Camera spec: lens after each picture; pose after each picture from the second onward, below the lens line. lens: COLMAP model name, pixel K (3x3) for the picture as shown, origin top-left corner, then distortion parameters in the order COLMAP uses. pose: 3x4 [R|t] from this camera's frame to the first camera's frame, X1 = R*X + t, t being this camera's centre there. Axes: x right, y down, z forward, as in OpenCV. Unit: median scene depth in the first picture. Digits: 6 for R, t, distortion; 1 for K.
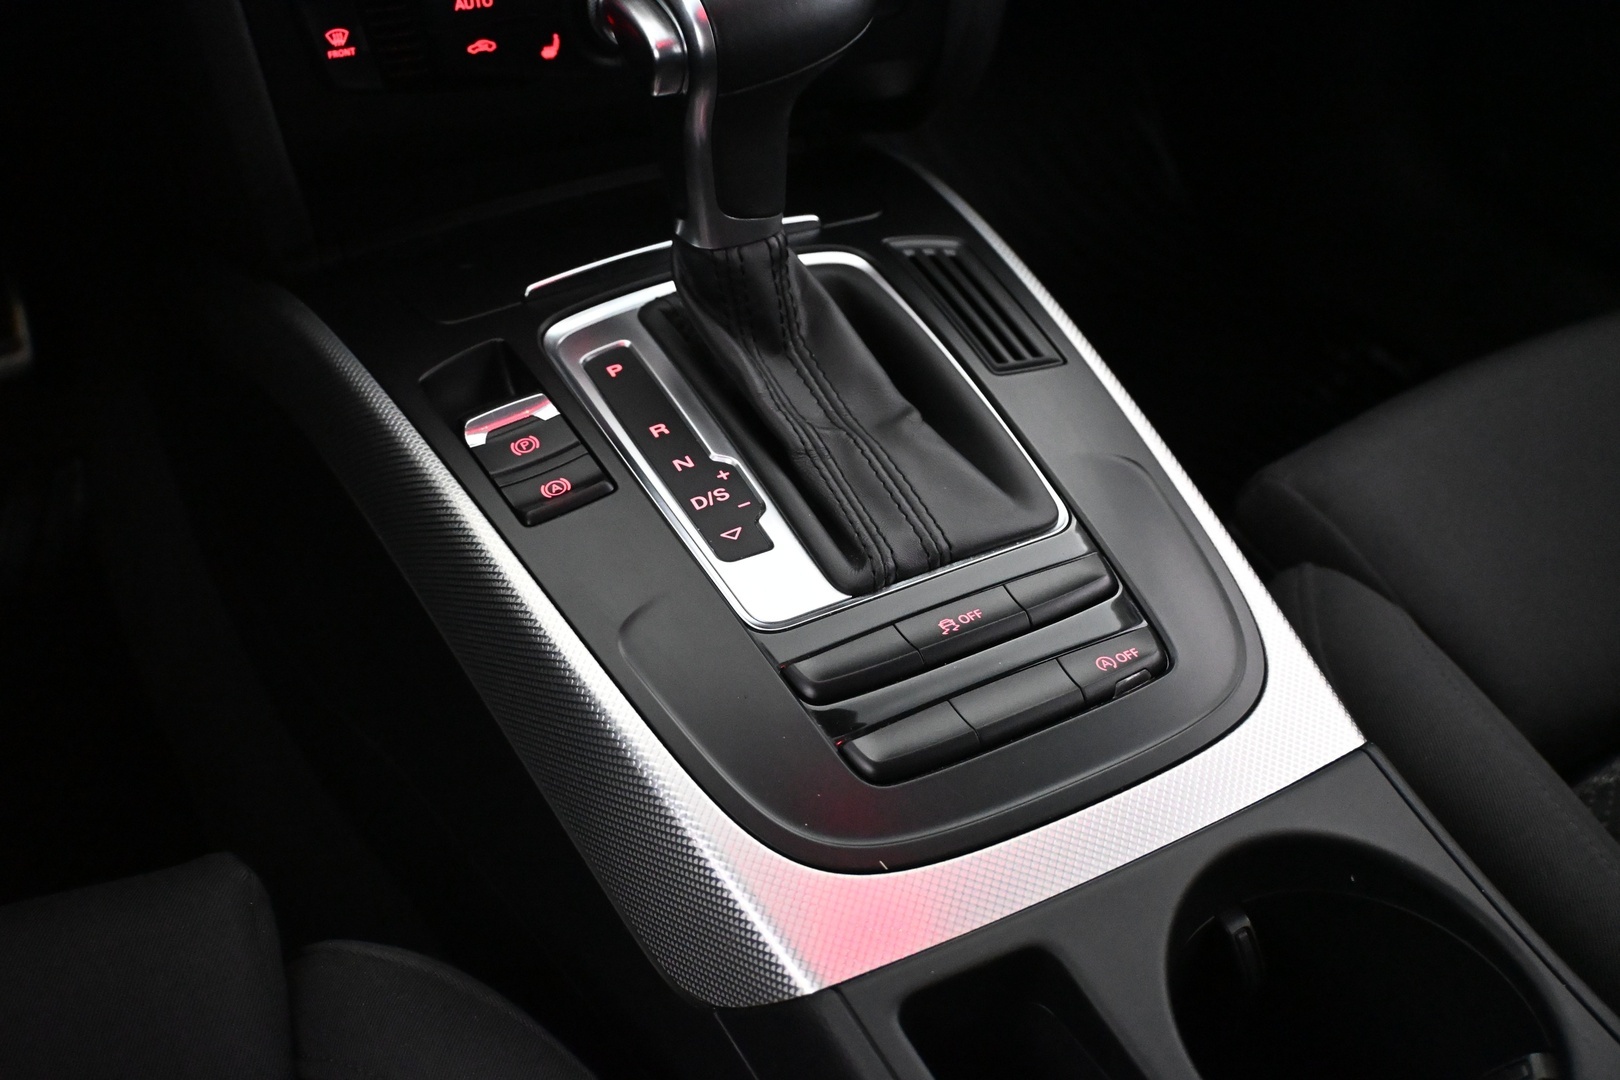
lens RADIAL K [[1698.7, 0, 810.9], [0, 1698.7, 541.9], [0, 0, 1]] dist [-0.014239, 0.000000]
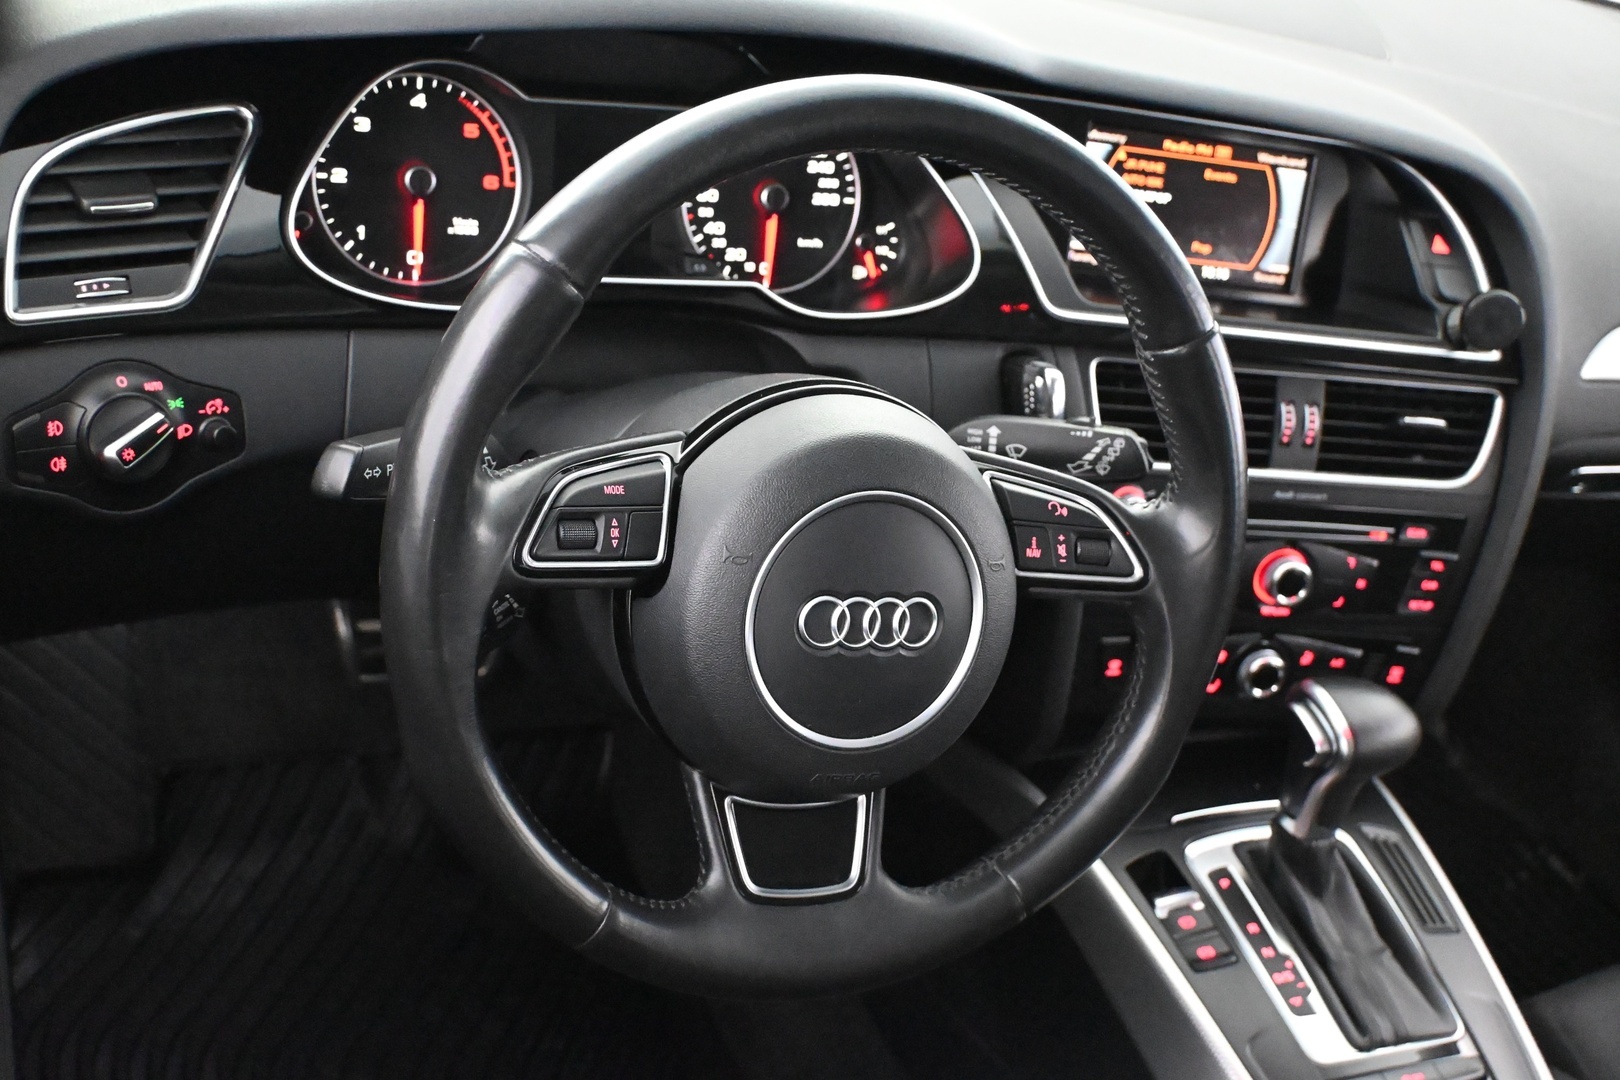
lens RADIAL K [[1939.5, 0, 811.8], [0, 1939.5, 537.3], [0, 0, 1]] dist [-0.067451, 0.000000]
pose [[0.971157, 0.238155, 0.011636, -0.691392], [-0.235986, 0.967002, -0.096011, -0.164454], [-0.034118, 0.090496, 0.995312, -1.127079]]
